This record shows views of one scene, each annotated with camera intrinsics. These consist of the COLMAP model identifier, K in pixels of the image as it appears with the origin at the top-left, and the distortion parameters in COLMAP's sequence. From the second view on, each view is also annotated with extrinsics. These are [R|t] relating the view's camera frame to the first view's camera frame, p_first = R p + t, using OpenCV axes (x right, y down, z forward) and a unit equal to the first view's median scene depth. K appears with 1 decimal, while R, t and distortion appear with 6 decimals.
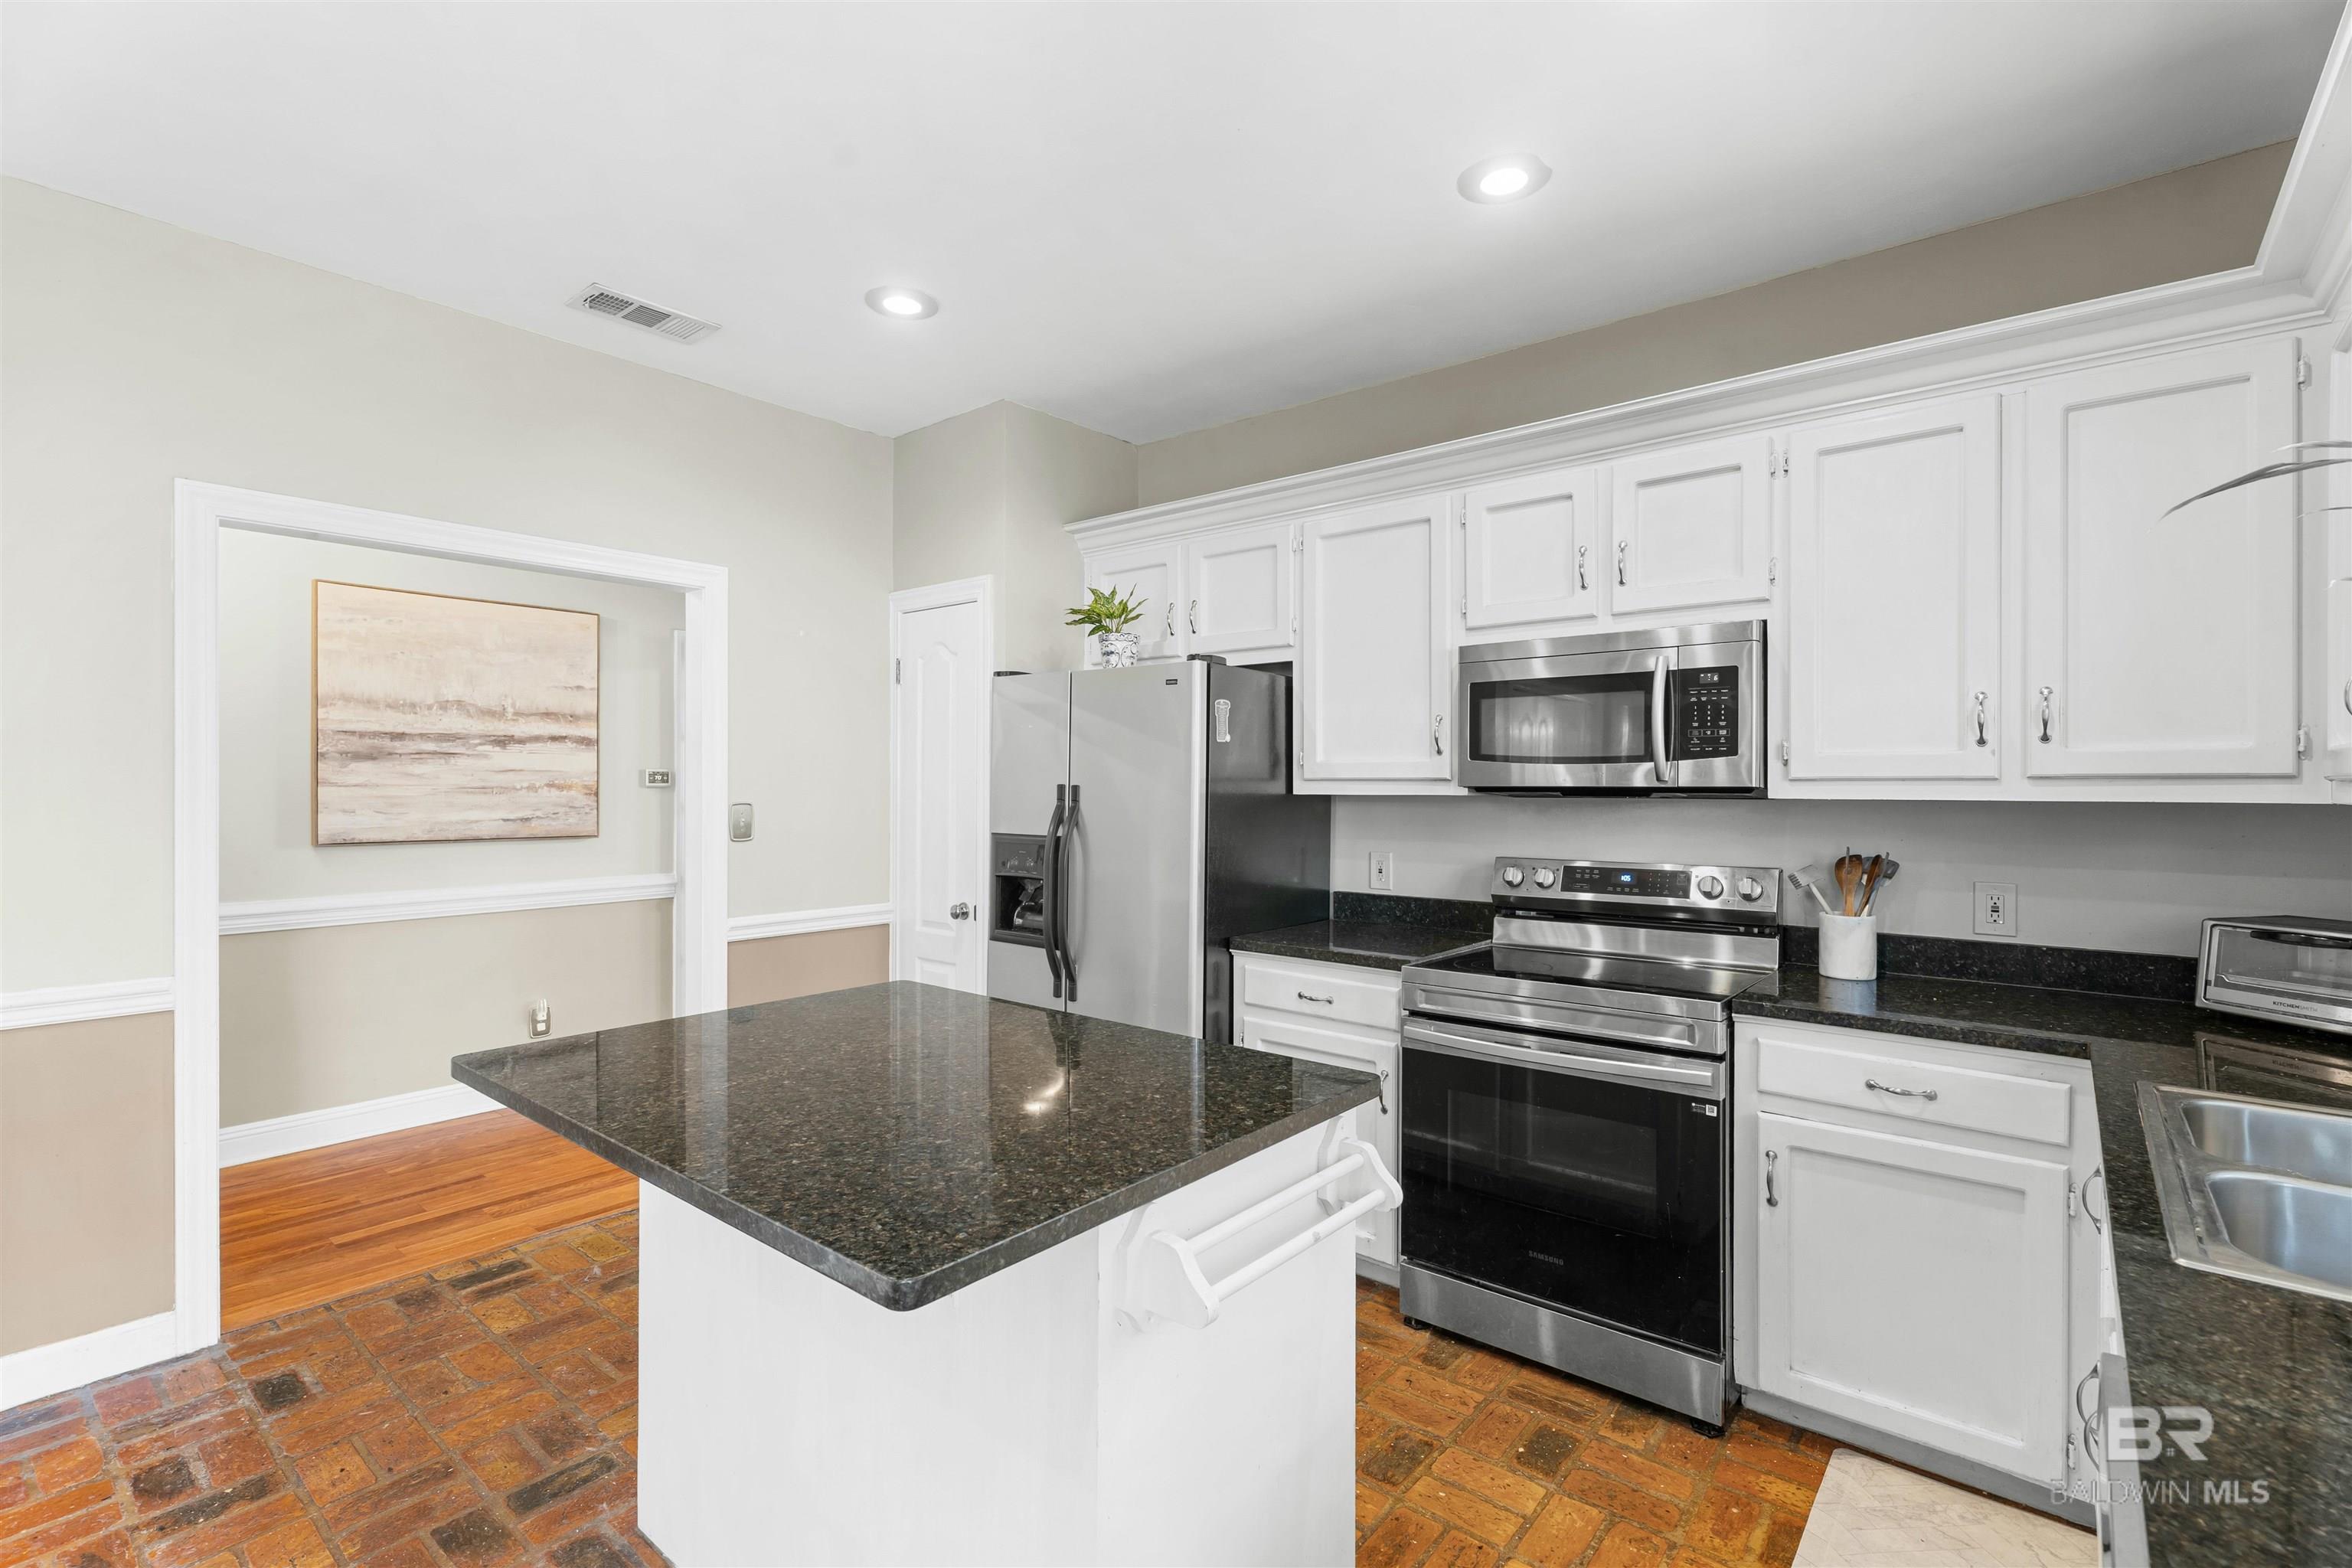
lens RADIAL K [[1066.3, 0, 1170.4], [0, 1066.3, 780.7], [0, 0, 1]] dist [0.002144, 0.000558]
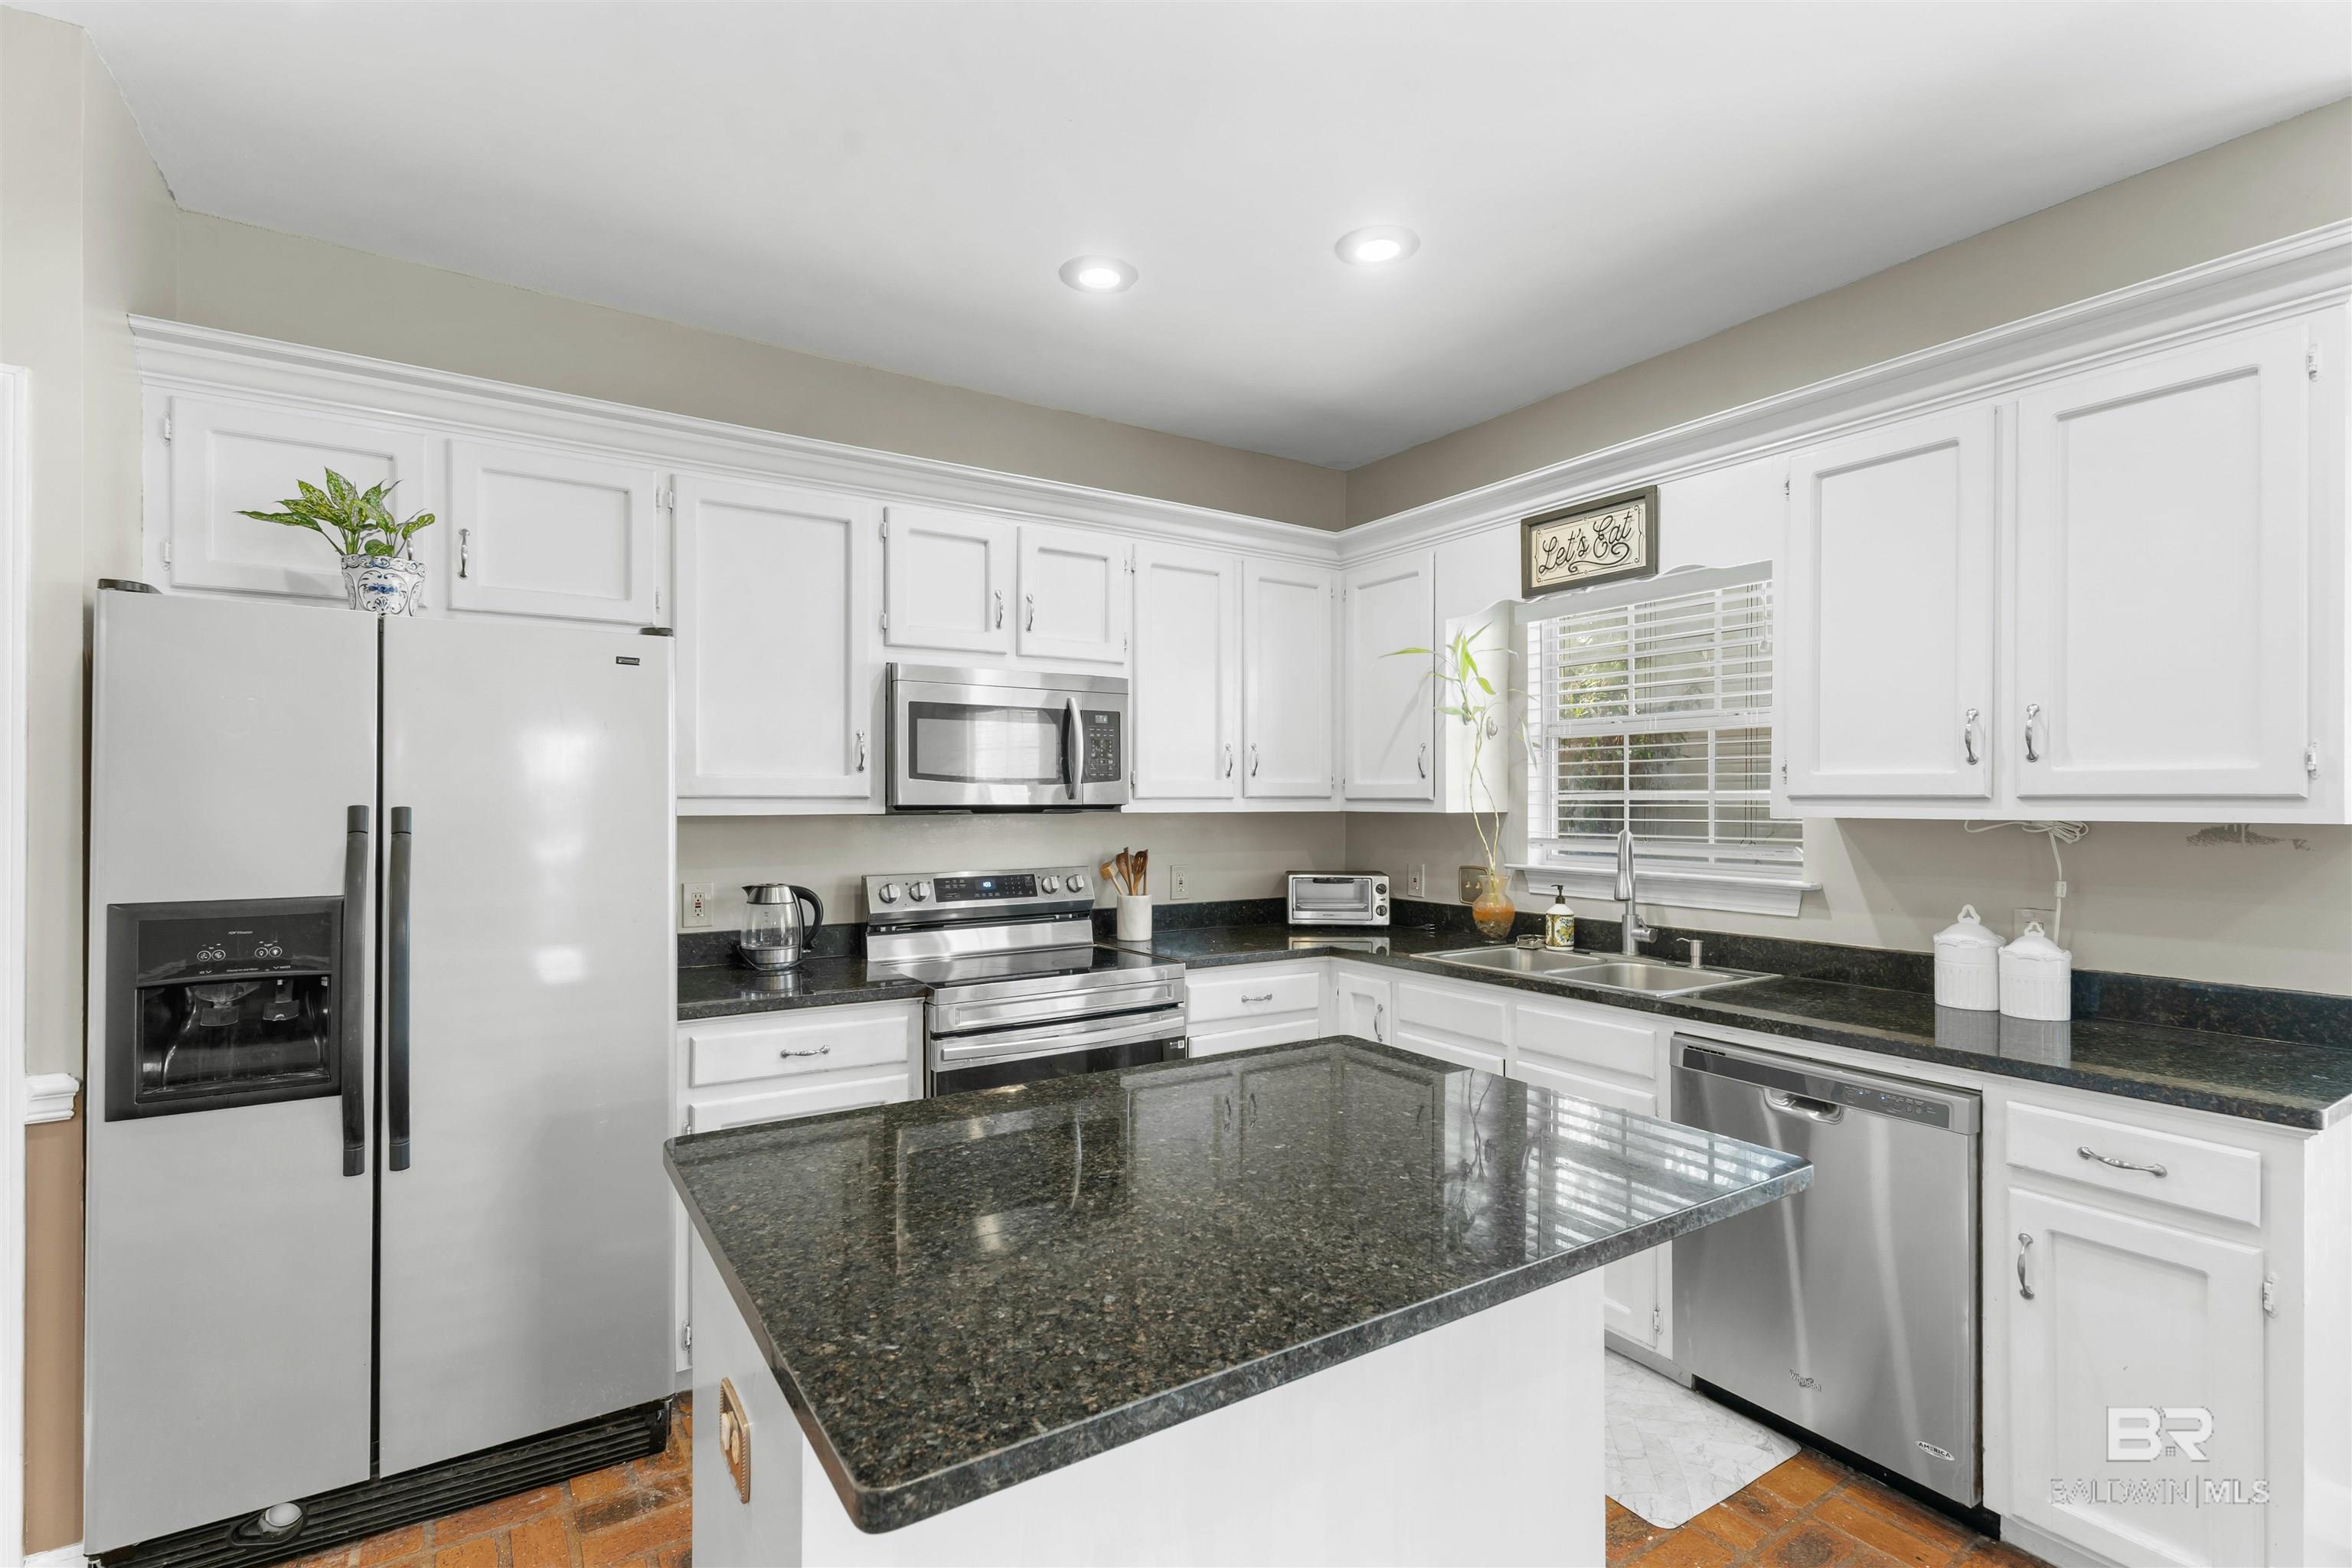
lens RADIAL K [[1084.3, 0, 1182.2], [0, 1084.3, 797.7], [0, 0, 1]] dist [0.002493, 0.000369]
pose [[0.289764, -0.000425, 0.957098, -0.673740], [-0.003343, 0.999993, 0.001456, -0.004123], [-0.957092, -0.003622, 0.289761, 0.502185]]
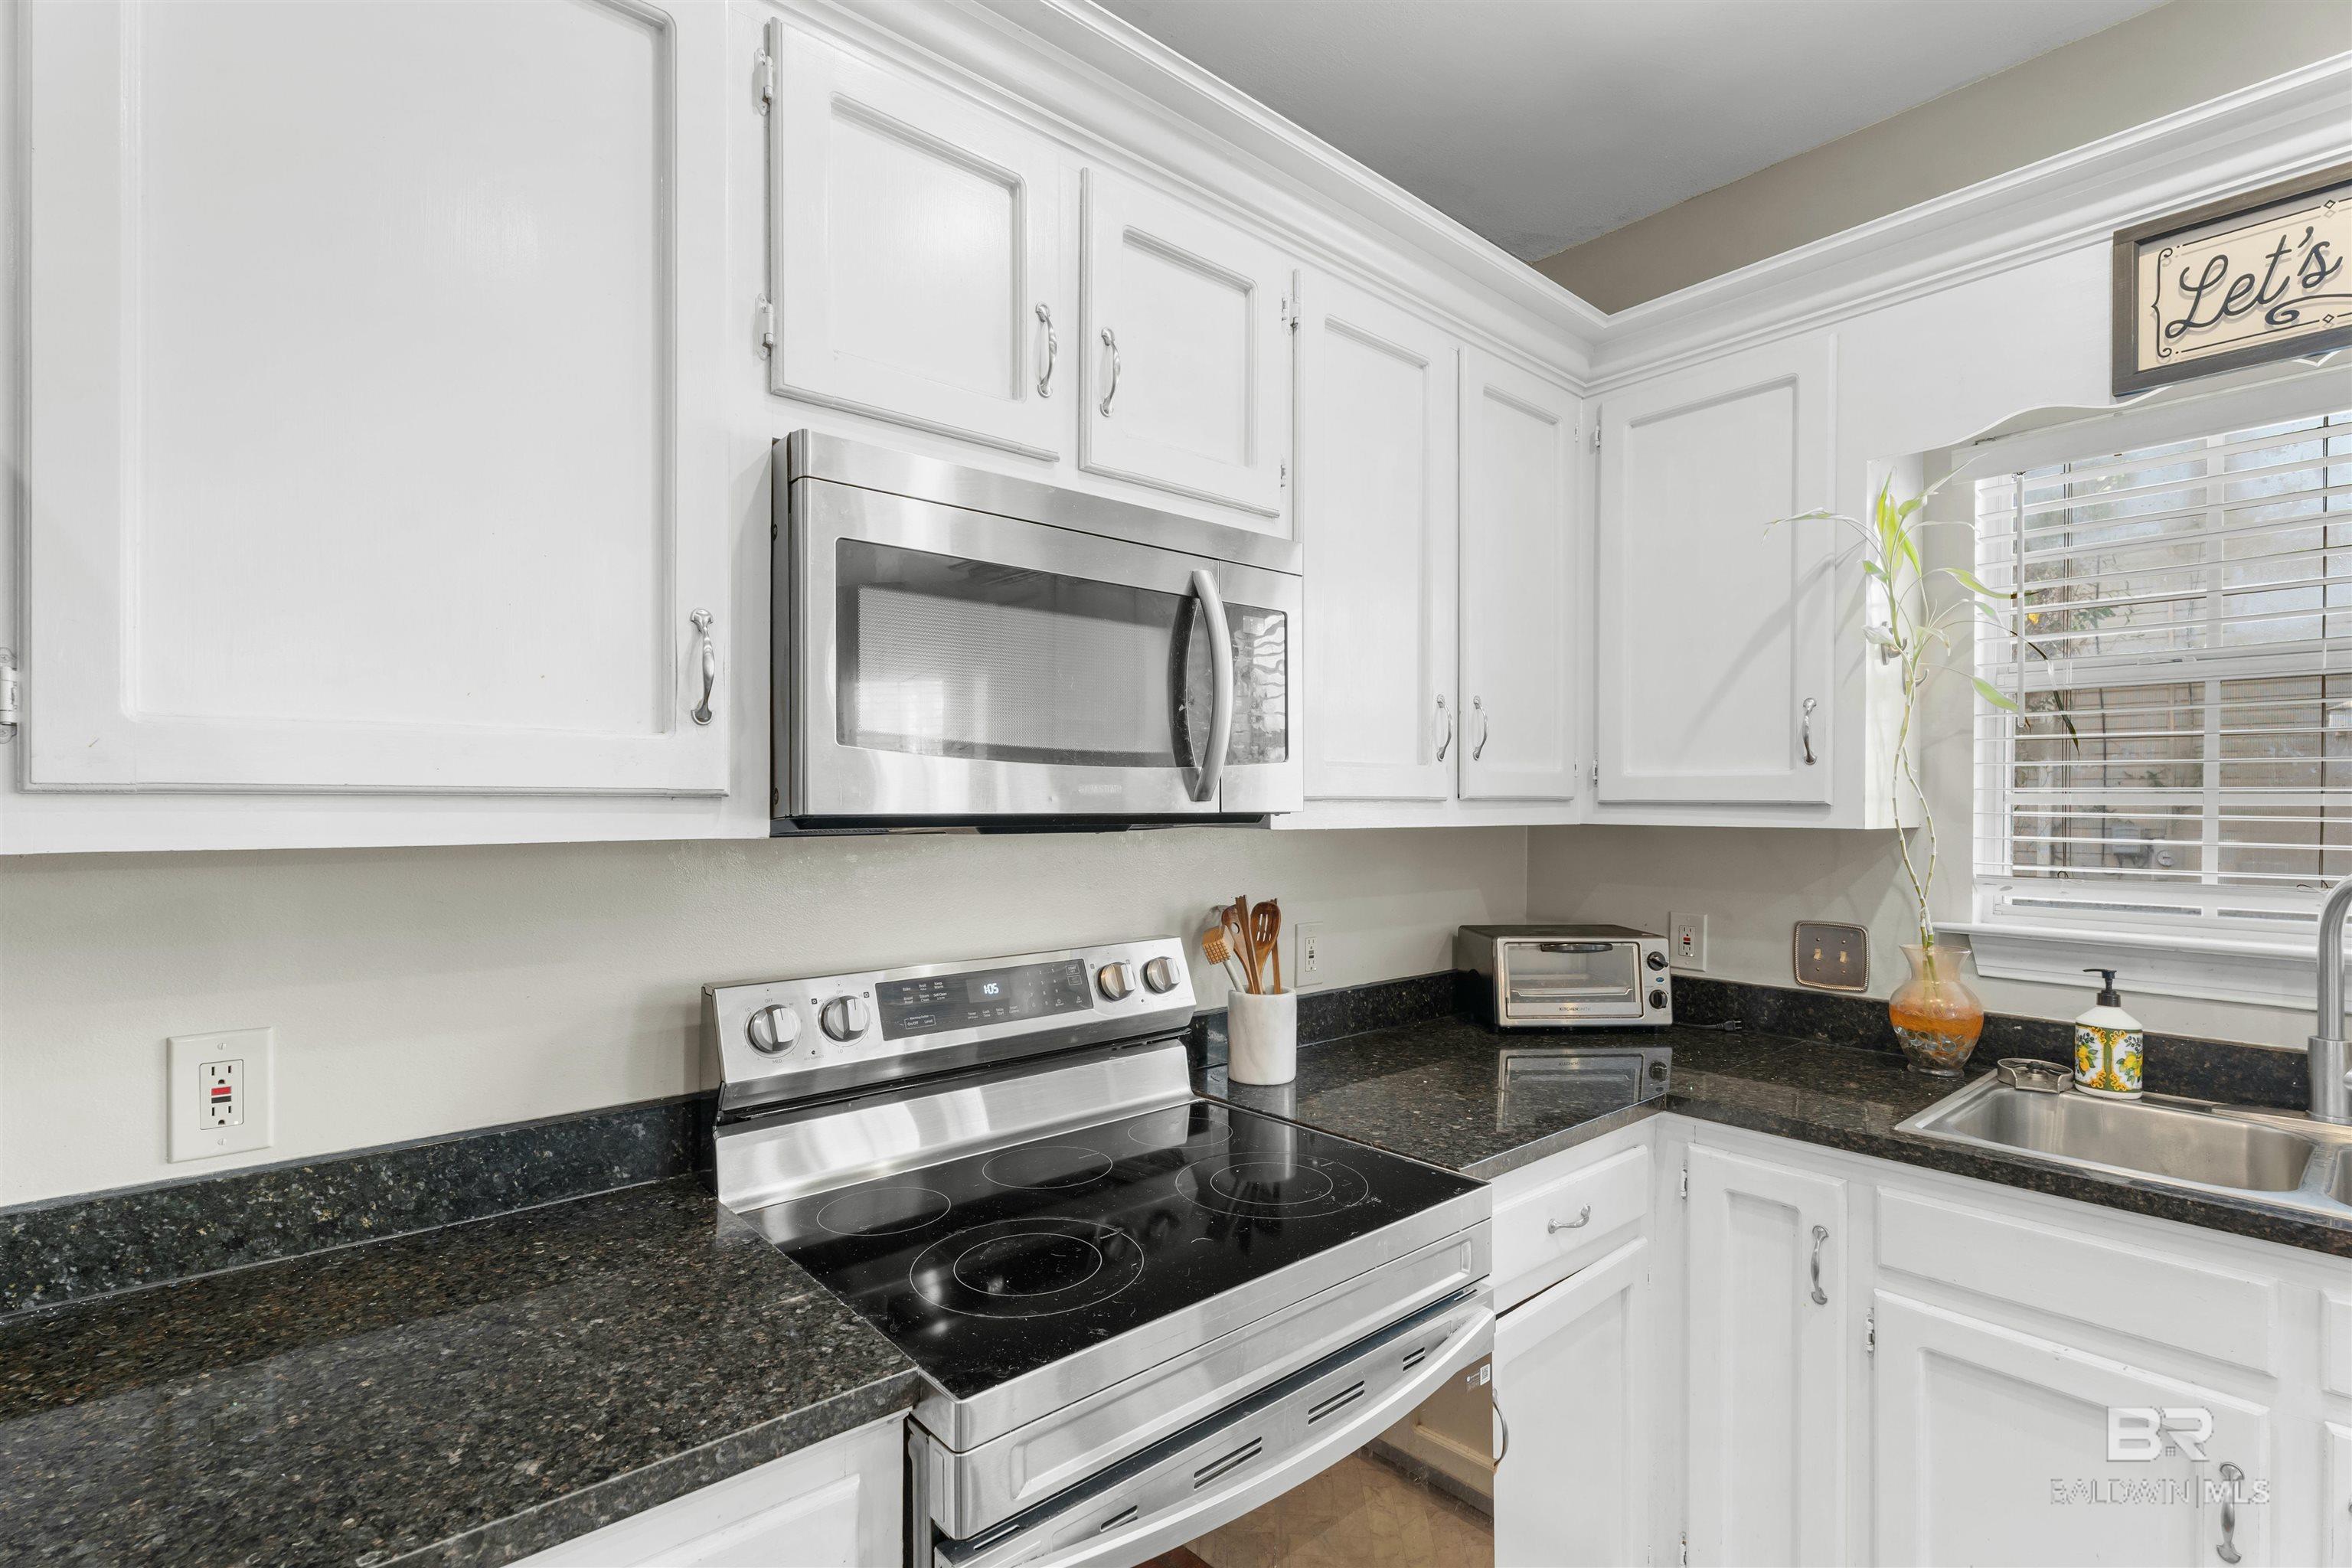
lens RADIAL K [[1079.5, 0, 1167.0], [0, 1079.5, 806.5], [0, 0, 1]] dist [0.001860, 0.000226]
pose [[0.164184, -0.005305, 0.986416, -0.080688], [-0.007374, 0.999951, 0.006605, -0.001038], [-0.986402, -0.008359, 0.164136, 0.898498]]
